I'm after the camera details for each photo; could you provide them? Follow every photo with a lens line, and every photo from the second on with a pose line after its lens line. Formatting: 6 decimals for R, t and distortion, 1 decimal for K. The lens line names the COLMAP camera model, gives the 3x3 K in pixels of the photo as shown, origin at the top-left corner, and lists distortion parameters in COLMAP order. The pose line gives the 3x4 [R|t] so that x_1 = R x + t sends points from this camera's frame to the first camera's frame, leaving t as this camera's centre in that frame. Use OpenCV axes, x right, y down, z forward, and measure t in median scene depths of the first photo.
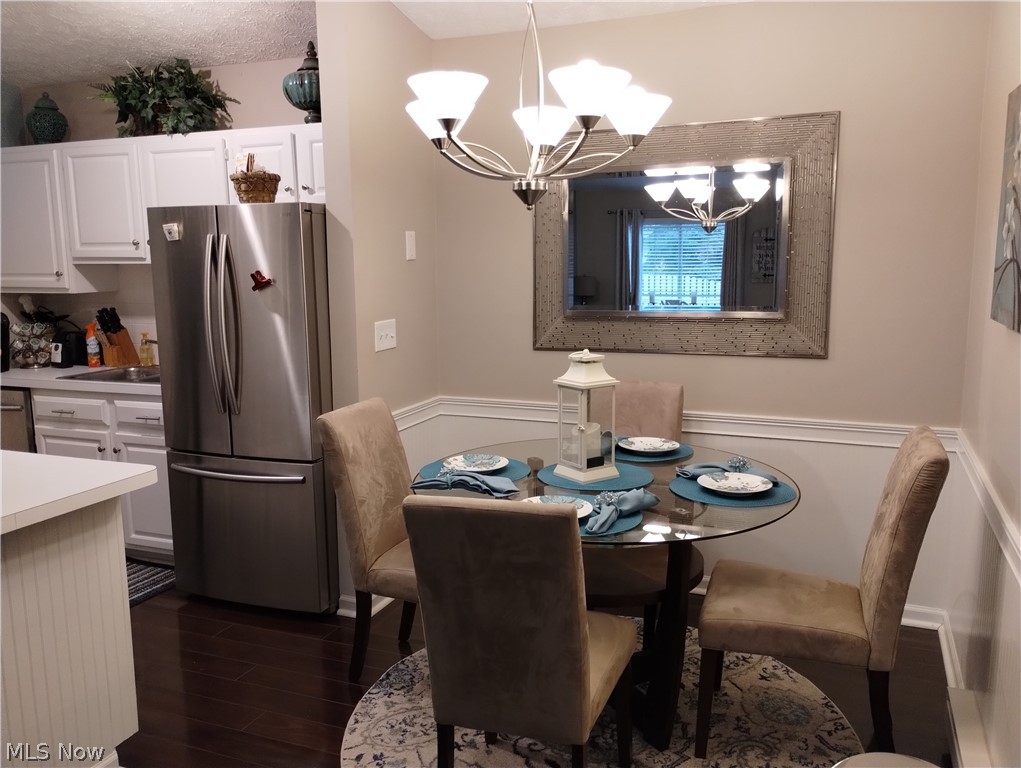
lens RADIAL K [[829.4, 0, 510.5], [0, 829.4, 384.0], [0, 0, 1]] dist [0.058633, -0.080233]
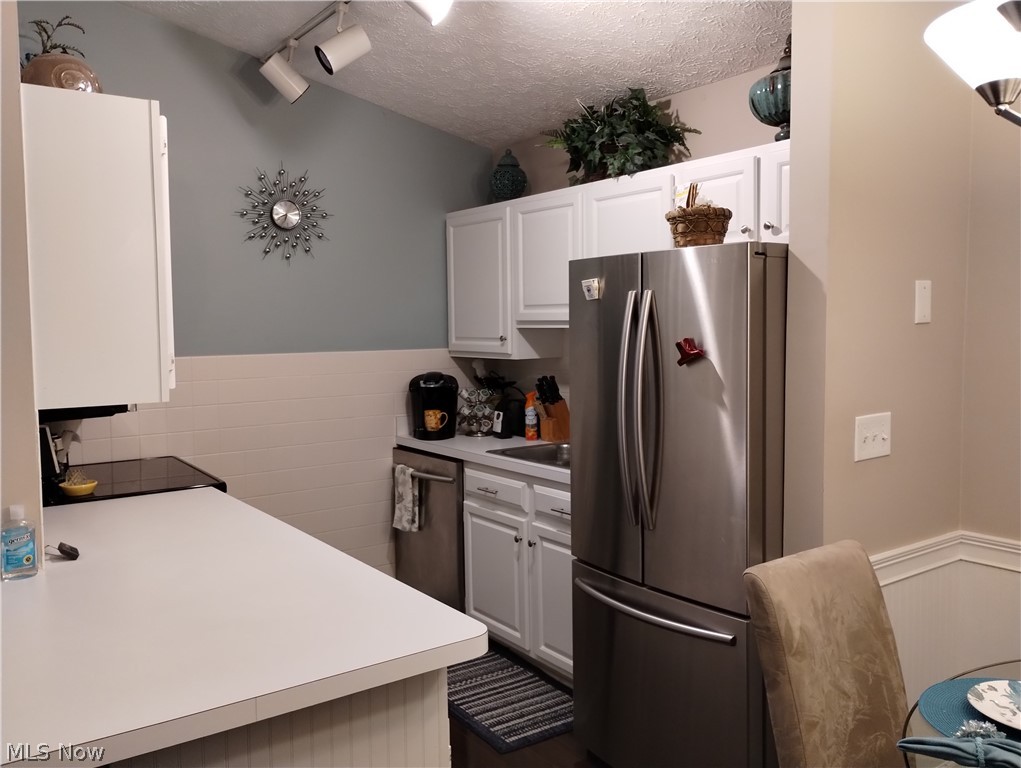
lens RADIAL K [[836.7, 0, 519.8], [0, 836.7, 373.1], [0, 0, 1]] dist [0.068226, -0.084395]
pose [[0.845536, 0.033833, -0.532845, -0.028462], [-0.079989, 0.994754, -0.063767, -0.038575], [0.527892, 0.096539, 0.843807, 0.251145]]
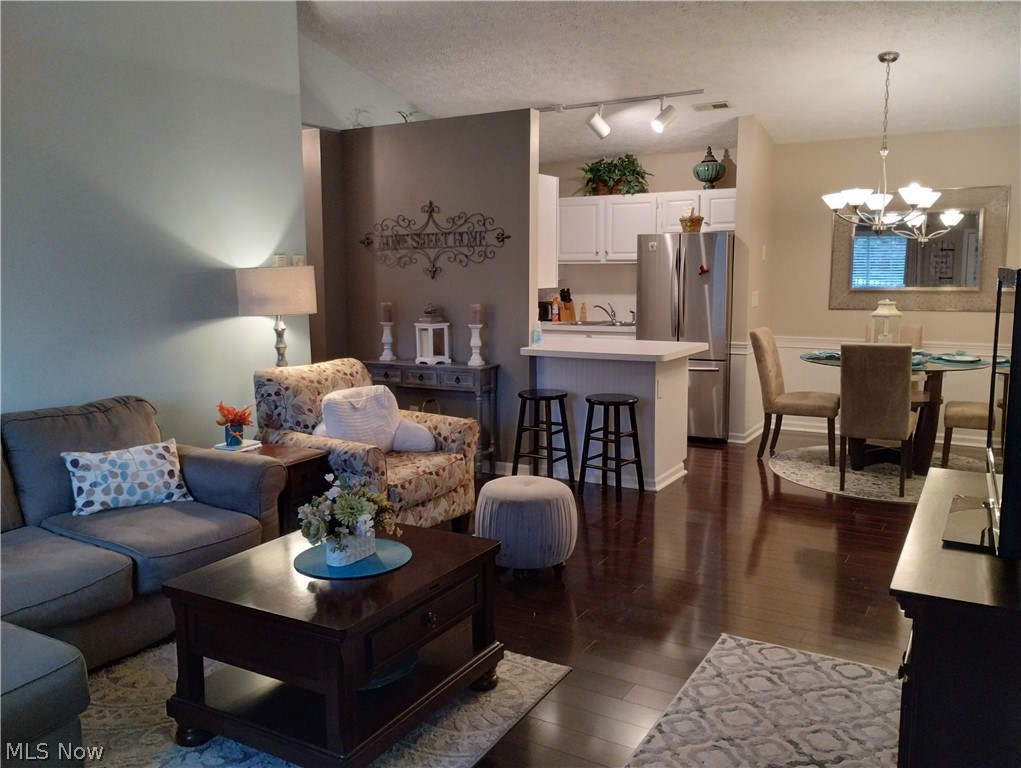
lens RADIAL K [[836.7, 0, 519.8], [0, 836.7, 373.1], [0, 0, 1]] dist [0.068226, -0.084395]
pose [[0.990302, 0.022688, -0.137070, -0.373241], [-0.026149, 0.999382, -0.023502, 0.153827], [0.136452, 0.026858, 0.990283, -0.894232]]
